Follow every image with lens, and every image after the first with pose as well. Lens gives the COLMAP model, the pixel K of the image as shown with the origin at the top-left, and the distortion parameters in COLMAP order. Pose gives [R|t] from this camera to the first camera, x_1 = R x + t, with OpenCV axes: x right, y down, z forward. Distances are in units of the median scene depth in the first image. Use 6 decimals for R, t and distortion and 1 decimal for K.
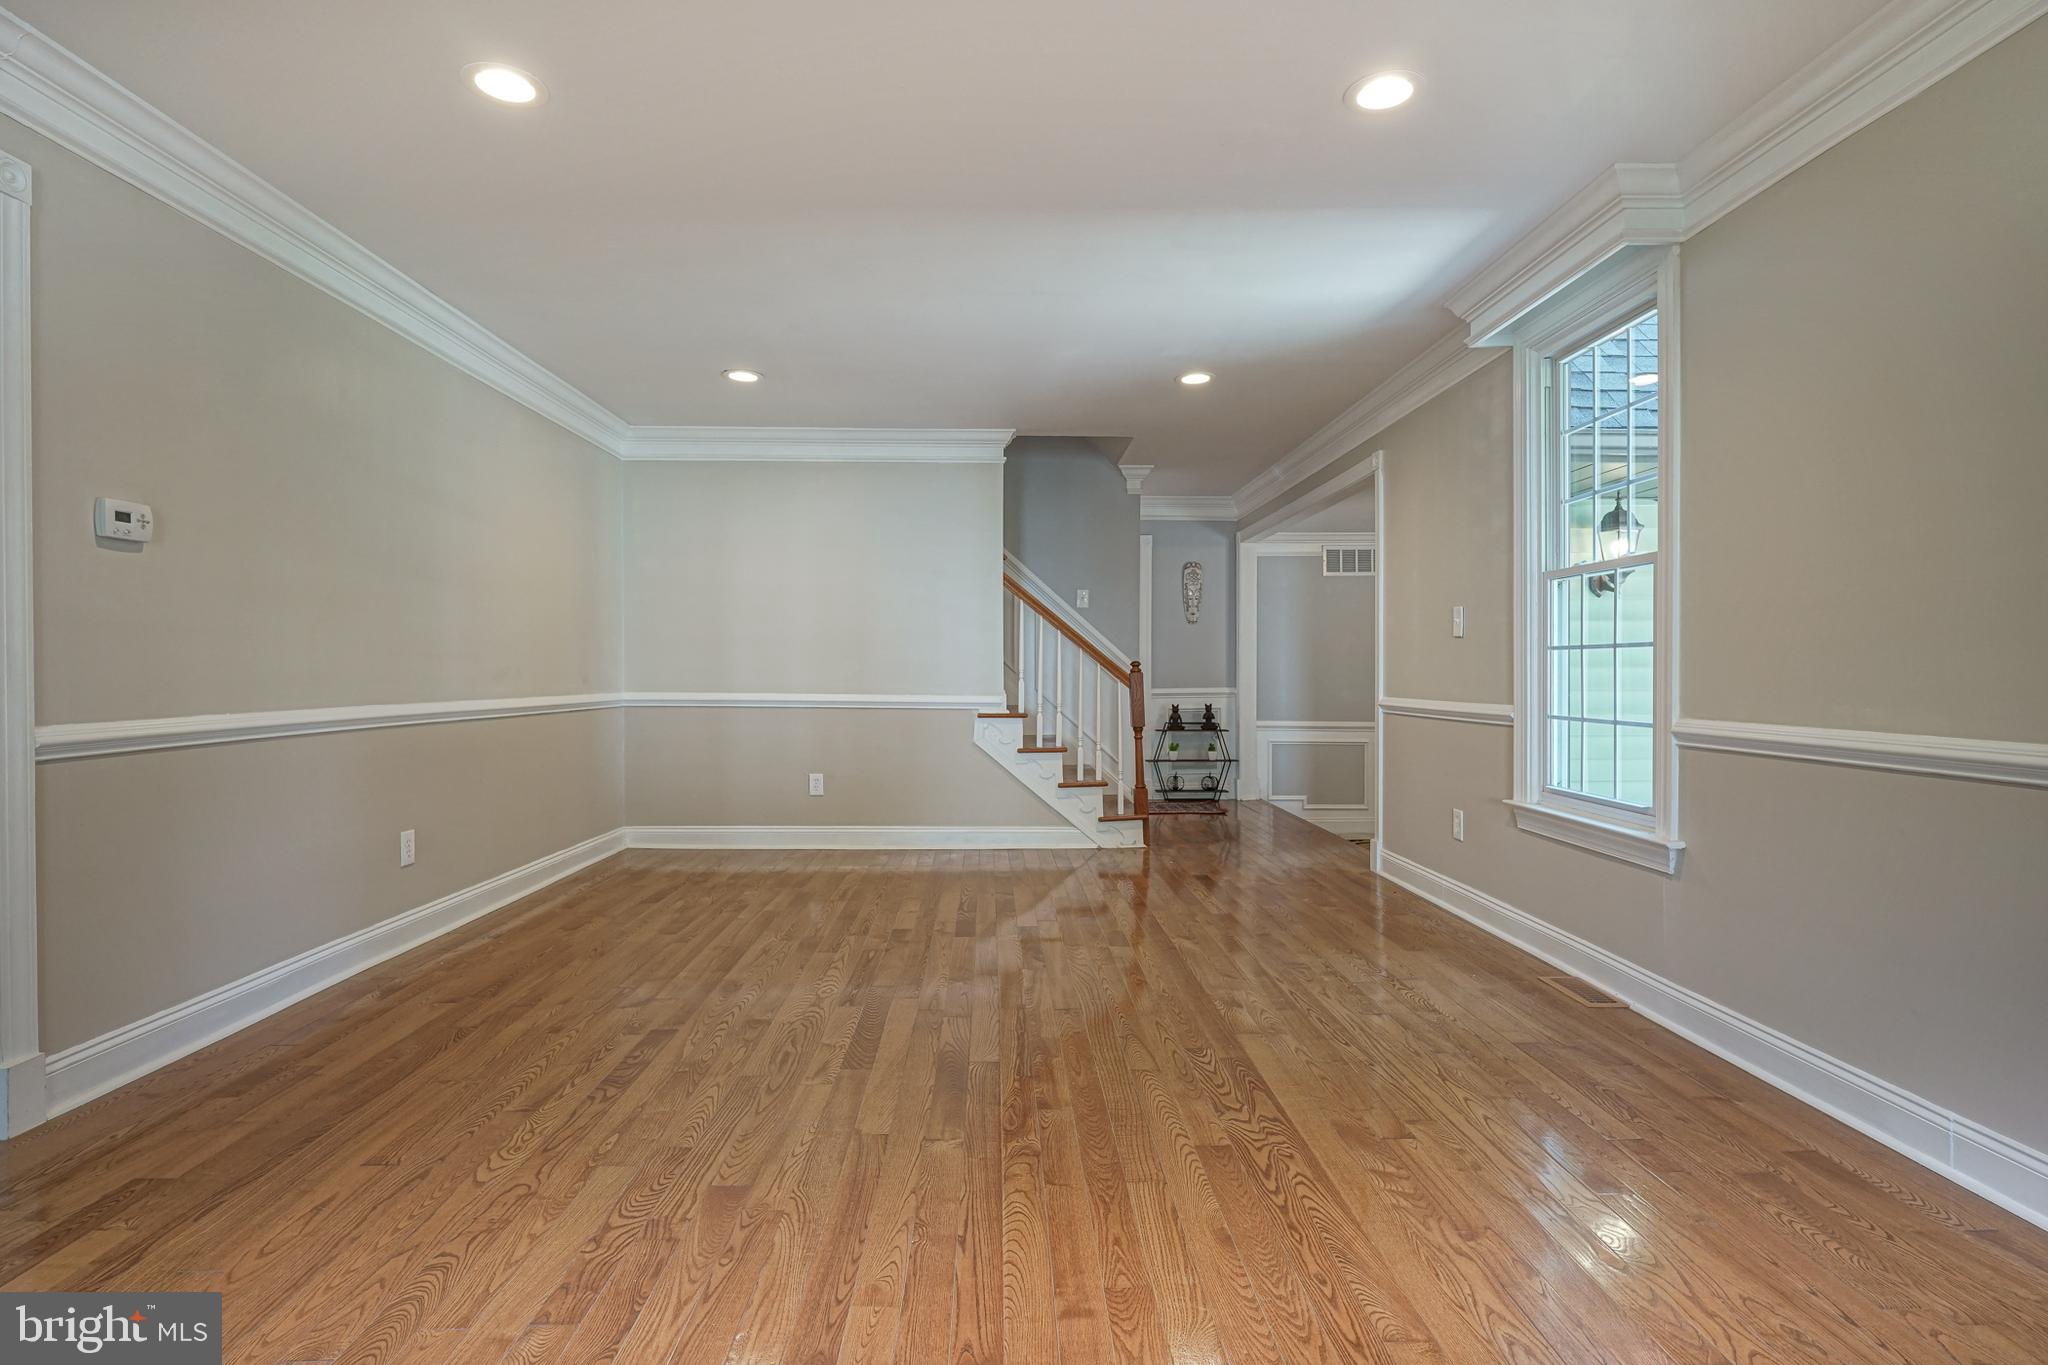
lens RADIAL K [[1037.3, 0, 1029.8], [0, 1037.3, 683.7], [0, 0, 1]] dist [-0.010856, 0.005834]
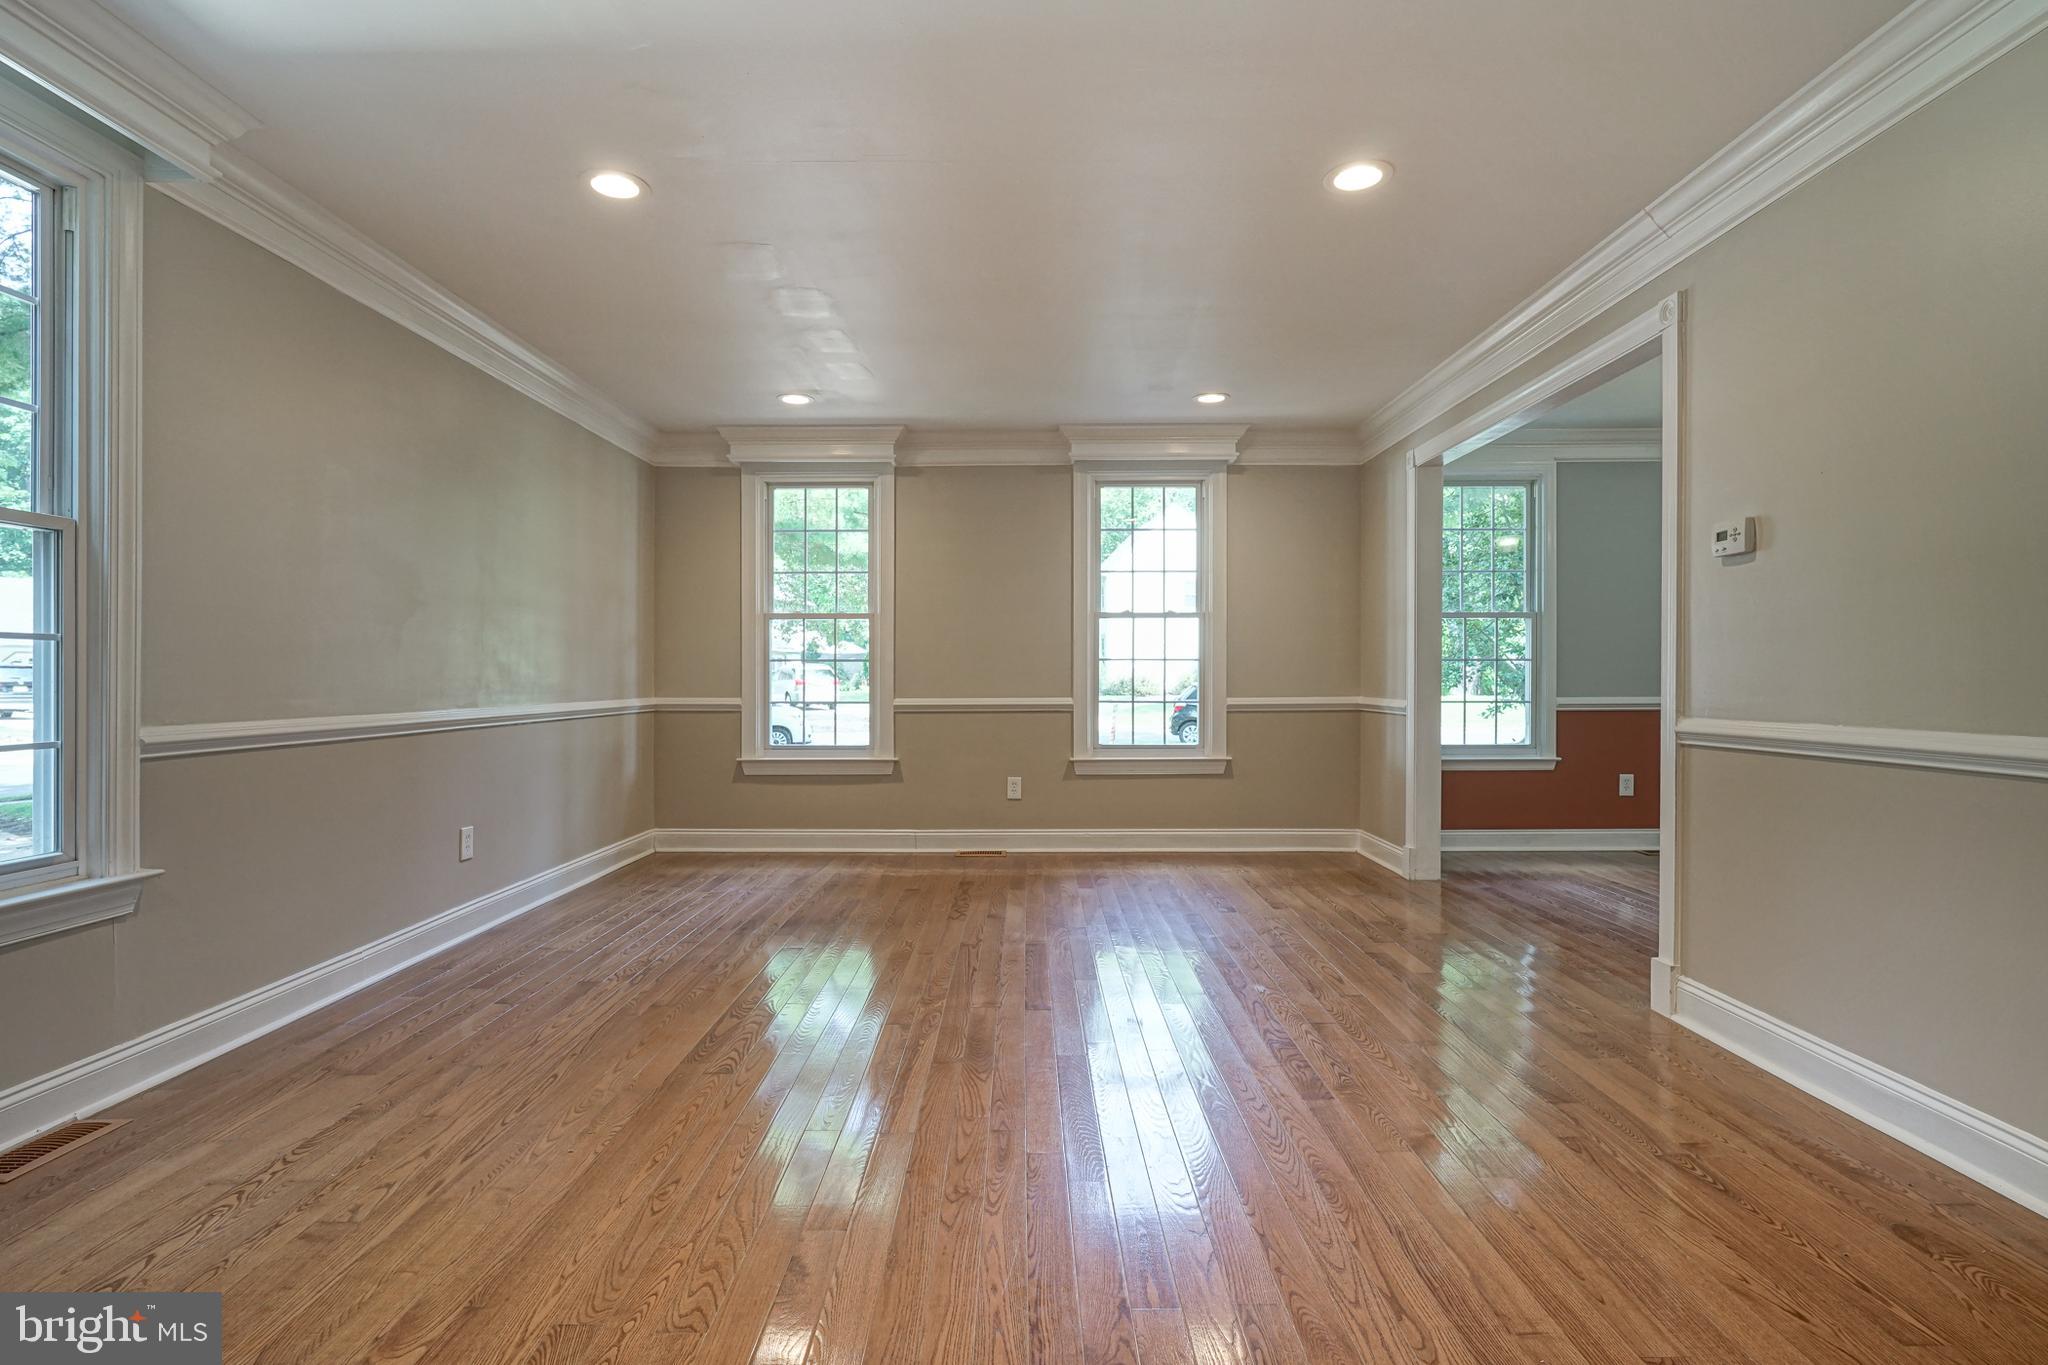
lens RADIAL K [[1037.3, 0, 1041.4], [0, 1037.3, 683.0], [0, 0, 1]] dist [-0.010856, 0.005834]
pose [[-0.999851, -0.001122, 0.017216, -0.126594], [-0.000814, 0.999840, 0.017878, -0.017591], [-0.017234, 0.017861, -0.999692, 1.661125]]
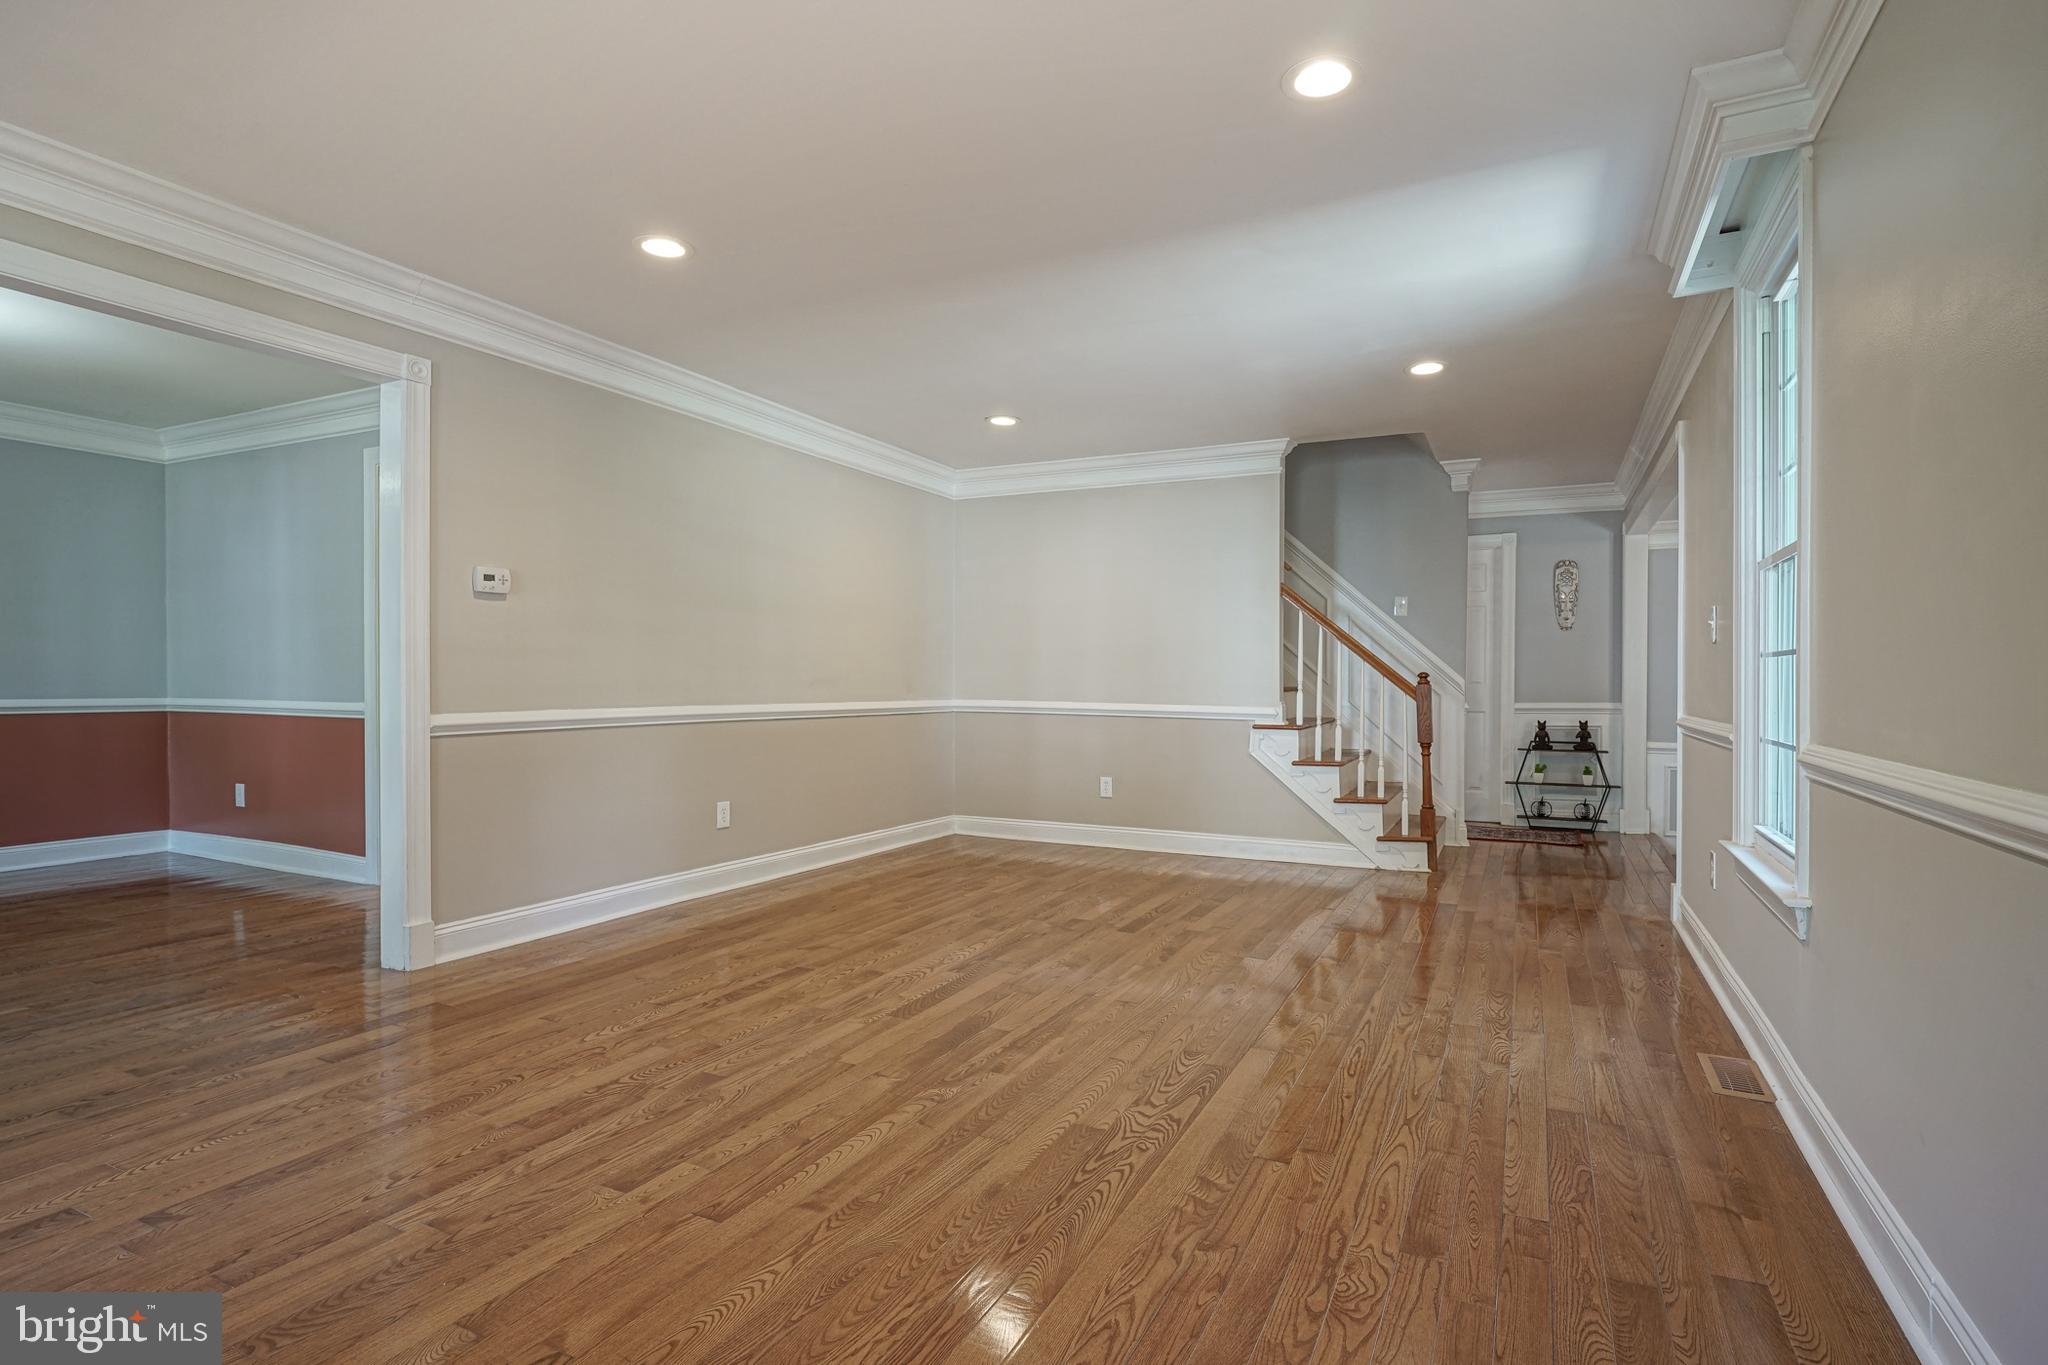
lens RADIAL K [[1037.3, 0, 1034.3], [0, 1037.3, 698.2], [0, 0, 1]] dist [-0.010856, 0.005834]
pose [[0.884689, 0.010605, -0.466060, 0.423252], [-0.009274, 0.999944, 0.005149, -0.000035], [0.466089, -0.000233, 0.884738, 0.020950]]
